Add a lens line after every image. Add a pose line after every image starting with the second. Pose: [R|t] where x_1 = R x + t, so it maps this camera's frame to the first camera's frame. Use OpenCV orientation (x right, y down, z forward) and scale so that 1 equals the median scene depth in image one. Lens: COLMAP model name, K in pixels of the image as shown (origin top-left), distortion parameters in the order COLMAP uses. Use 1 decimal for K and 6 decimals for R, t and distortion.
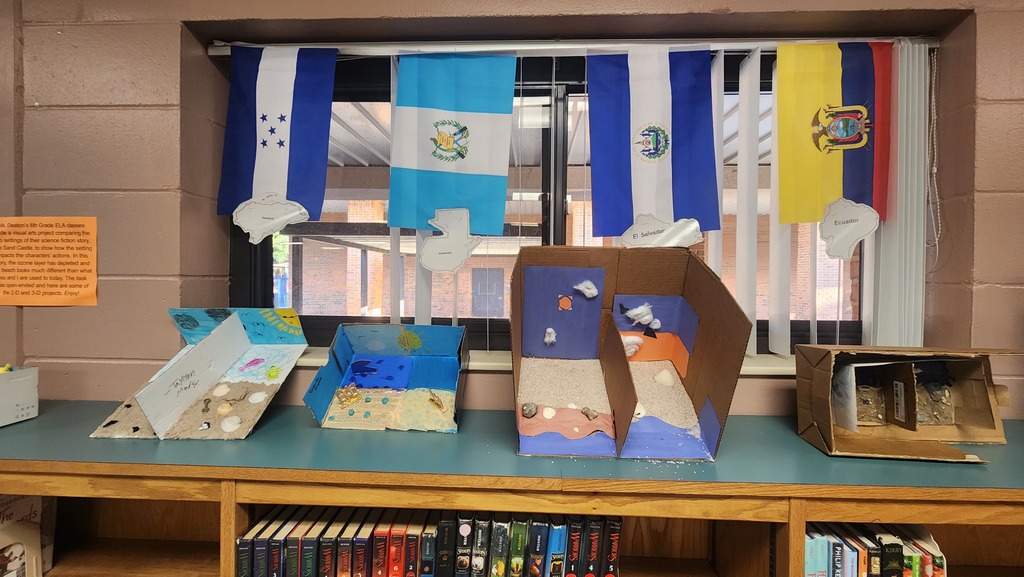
lens RADIAL K [[420.0, 0, 512.0], [0, 420.0, 288.5], [0, 0, 1]] dist [-0.000401, -0.000472]
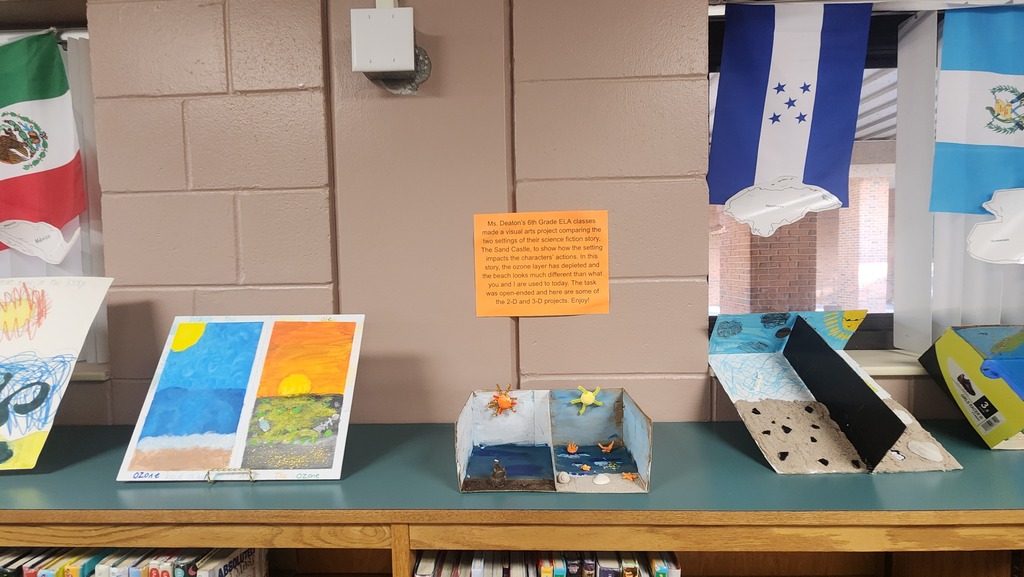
lens RADIAL K [[420.0, 0, 512.0], [0, 420.0, 288.5], [0, 0, 1]] dist [-0.000401, -0.000472]
pose [[0.999417, -0.031616, 0.012877, -1.194207], [0.031069, 0.998688, 0.040703, -0.052061], [-0.014147, -0.040279, 0.999088, 0.140828]]
